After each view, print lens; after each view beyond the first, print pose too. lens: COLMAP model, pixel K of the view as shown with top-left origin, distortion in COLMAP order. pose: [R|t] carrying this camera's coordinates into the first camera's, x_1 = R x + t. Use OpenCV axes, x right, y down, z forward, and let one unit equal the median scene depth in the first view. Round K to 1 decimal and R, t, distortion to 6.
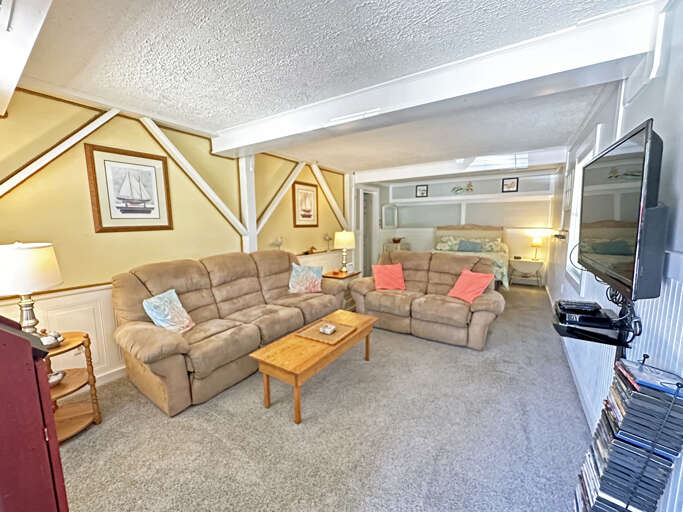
lens RADIAL K [[272.1, 0, 342.7], [0, 272.1, 255.3], [0, 0, 1]] dist [-0.008132, -0.000379]
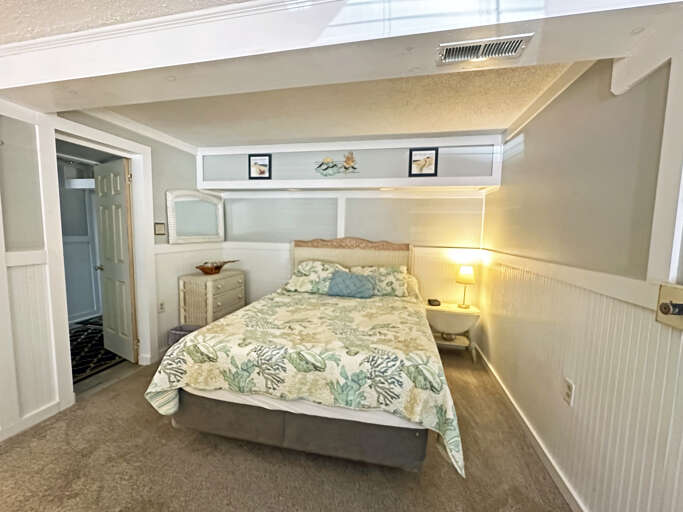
lens RADIAL K [[272.1, 0, 341.1], [0, 272.1, 254.8], [0, 0, 1]] dist [-0.008132, -0.000379]
pose [[0.934484, -0.001628, 0.356001, 0.269068], [0.012197, 0.999549, -0.027446, -0.069694], [-0.355796, 0.029990, 0.934082, 0.535035]]
